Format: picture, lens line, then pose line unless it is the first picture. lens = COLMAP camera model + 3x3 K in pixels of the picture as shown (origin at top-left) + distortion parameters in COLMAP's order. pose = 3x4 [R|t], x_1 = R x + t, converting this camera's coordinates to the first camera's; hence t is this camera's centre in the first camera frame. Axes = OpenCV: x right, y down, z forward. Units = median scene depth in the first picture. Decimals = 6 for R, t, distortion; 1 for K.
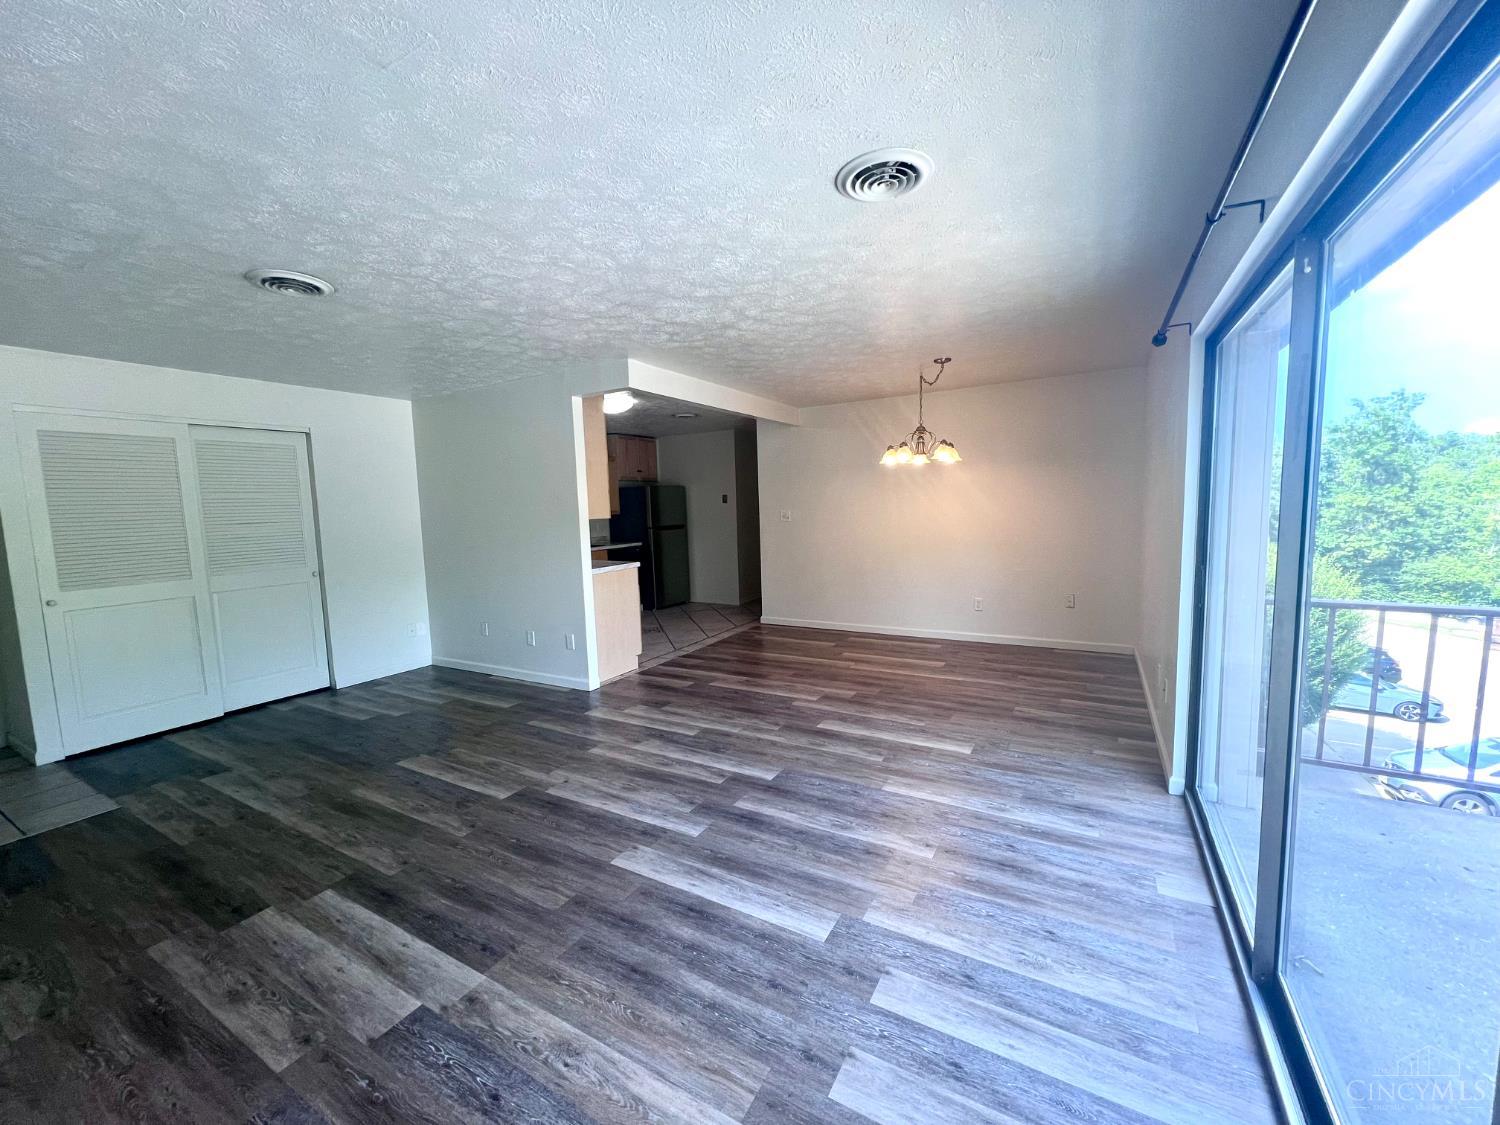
lens RADIAL K [[601.9, 0, 747.4], [0, 601.9, 560.0], [0, 0, 1]] dist [0.001817, -0.000334]
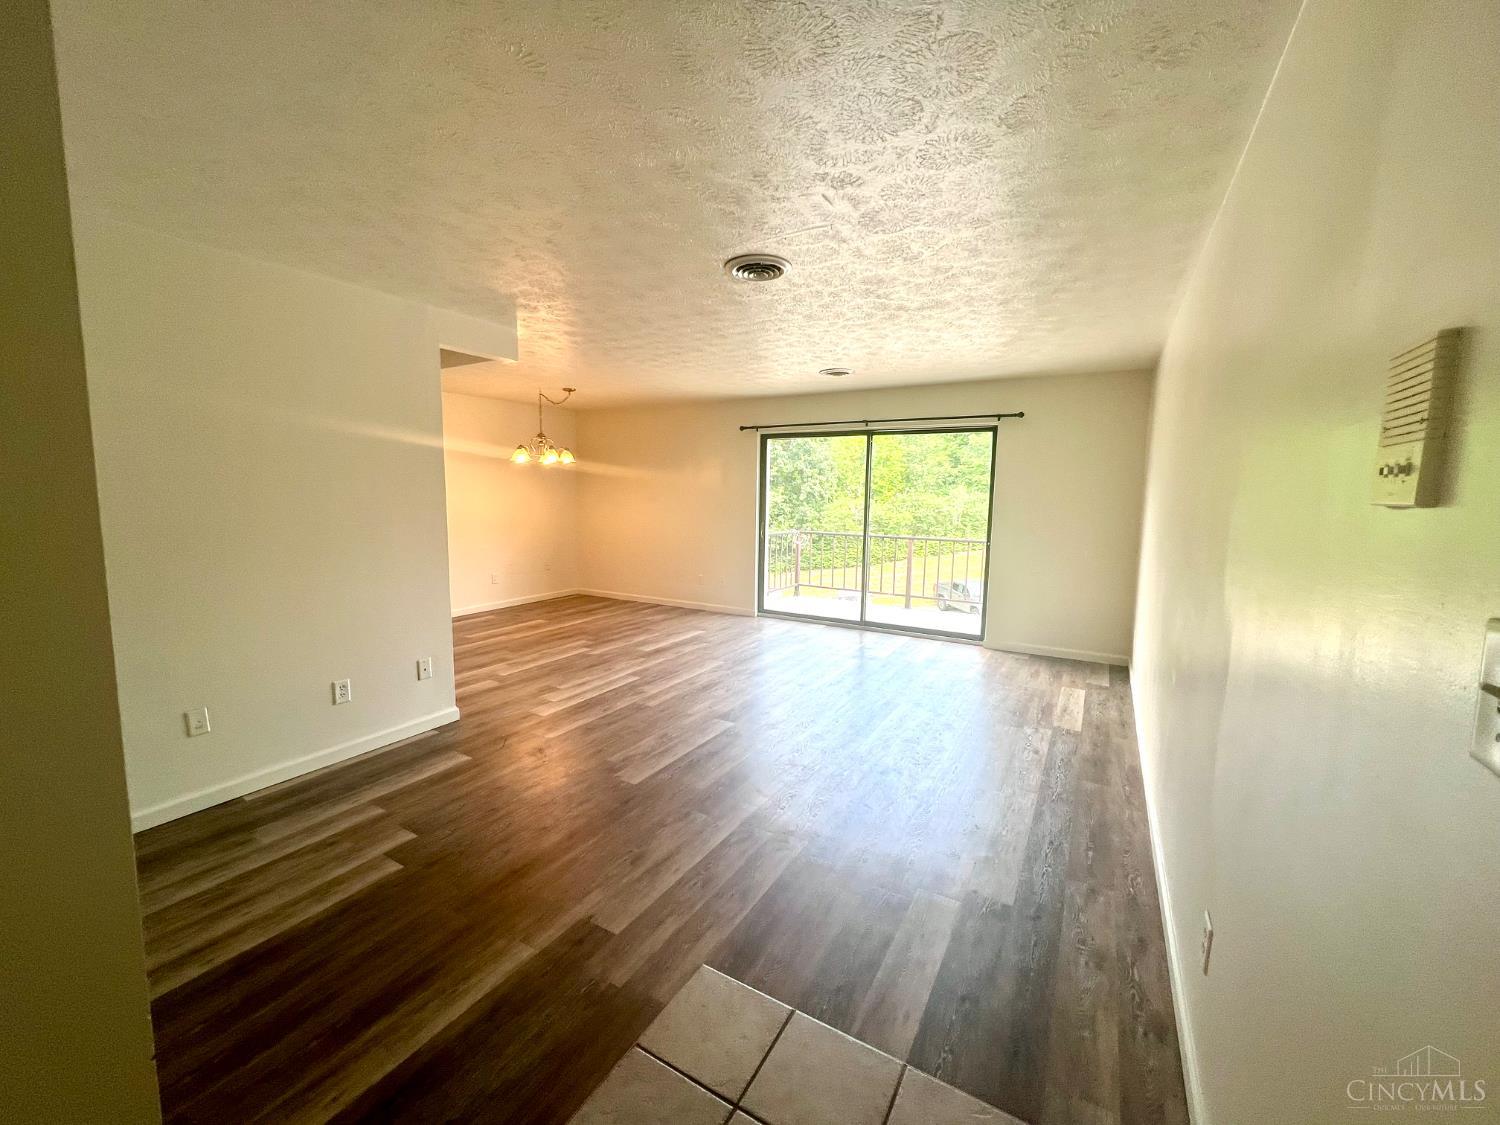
lens RADIAL K [[601.9, 0, 748.2], [0, 601.9, 568.6], [0, 0, 1]] dist [0.001817, -0.000334]
pose [[0.005472, -0.096719, 0.995297, -1.204275], [0.079057, 0.992238, 0.095987, -0.031550], [-0.996855, 0.078160, 0.013076, 0.686788]]
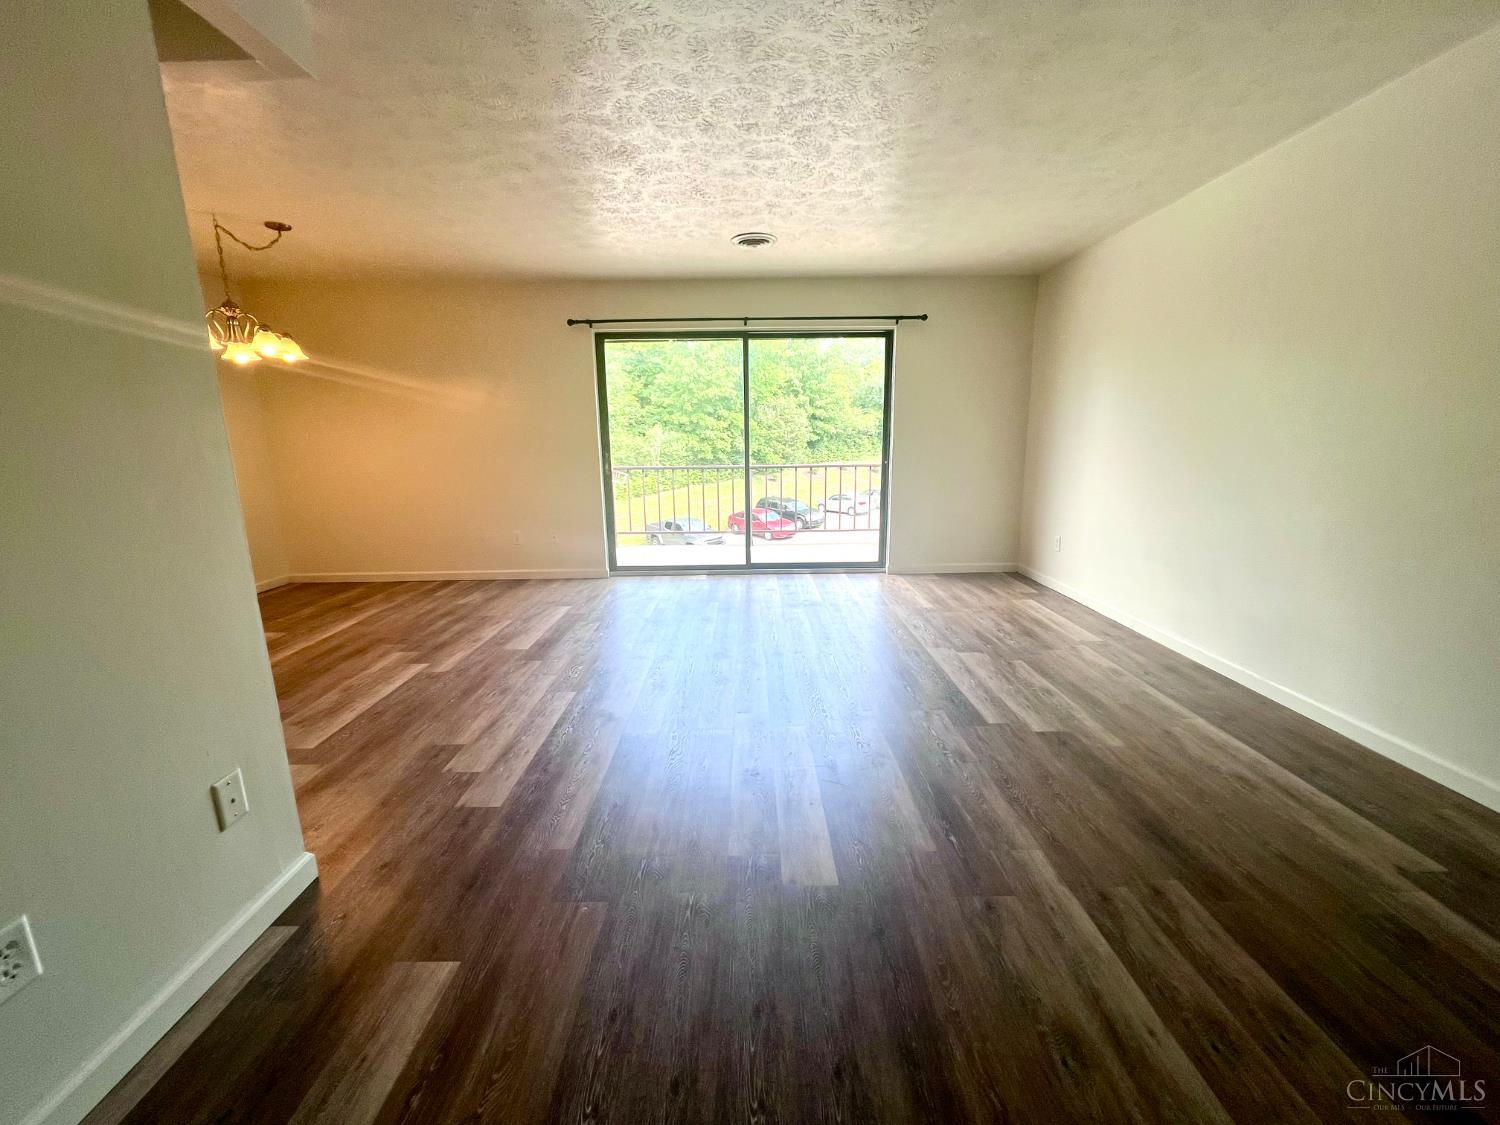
lens RADIAL K [[601.9, 0, 747.2], [0, 601.9, 564.9], [0, 0, 1]] dist [0.001817, -0.000334]
pose [[-0.502539, -0.143483, 0.852565, -0.787747], [0.108490, 0.967871, 0.226837, -0.023051], [-0.857721, 0.206489, -0.470827, 1.056934]]
